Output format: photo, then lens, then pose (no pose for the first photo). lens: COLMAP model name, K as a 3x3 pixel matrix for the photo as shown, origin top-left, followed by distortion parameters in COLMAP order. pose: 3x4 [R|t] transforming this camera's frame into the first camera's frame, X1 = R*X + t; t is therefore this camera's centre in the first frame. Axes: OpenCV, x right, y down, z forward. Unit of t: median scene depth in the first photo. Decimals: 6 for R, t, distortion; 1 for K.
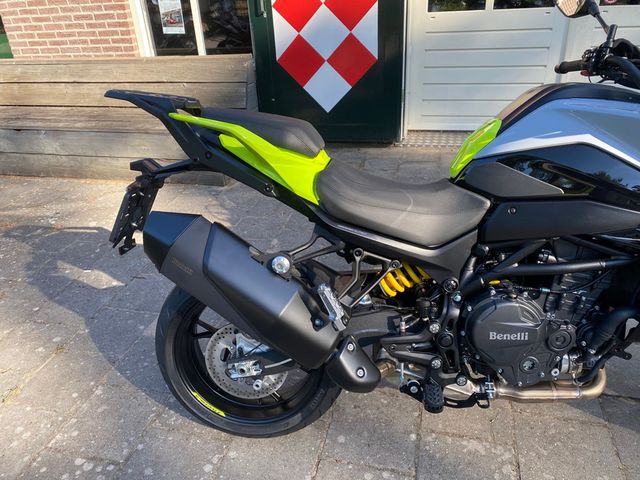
lens RADIAL K [[487.8, 0, 318.4], [0, 487.8, 246.8], [0, 0, 1]] dist [0.032851, -0.033037]
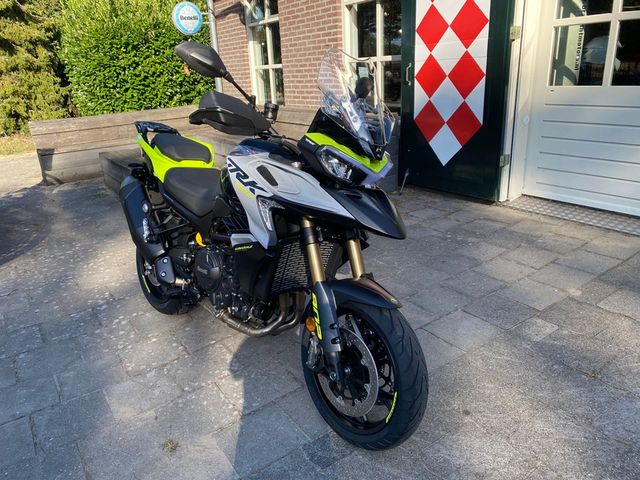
lens RADIAL K [[491.6, 0, 309.7], [0, 491.6, 242.7], [0, 0, 1]] dist [0.053422, -0.042968]
pose [[0.740091, 0.234744, -0.630207, 1.580582], [-0.300538, 0.953767, 0.002325, -0.031575], [0.601617, 0.187680, 0.776424, -0.156088]]
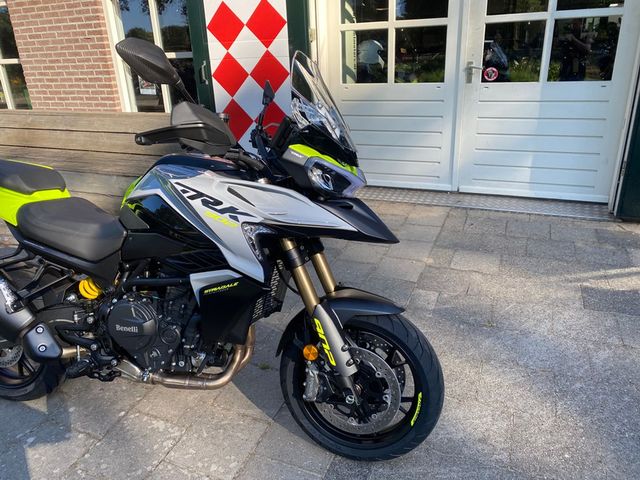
lens RADIAL K [[491.7, 0, 320.0], [0, 491.7, 240.0], [0, 0, 1]] dist [0.022450, -0.010753]
pose [[0.986367, 0.069690, -0.149076, 0.990452], [-0.085274, 0.991242, -0.100835, 0.024182], [0.140744, 0.112173, 0.983671, -0.289408]]
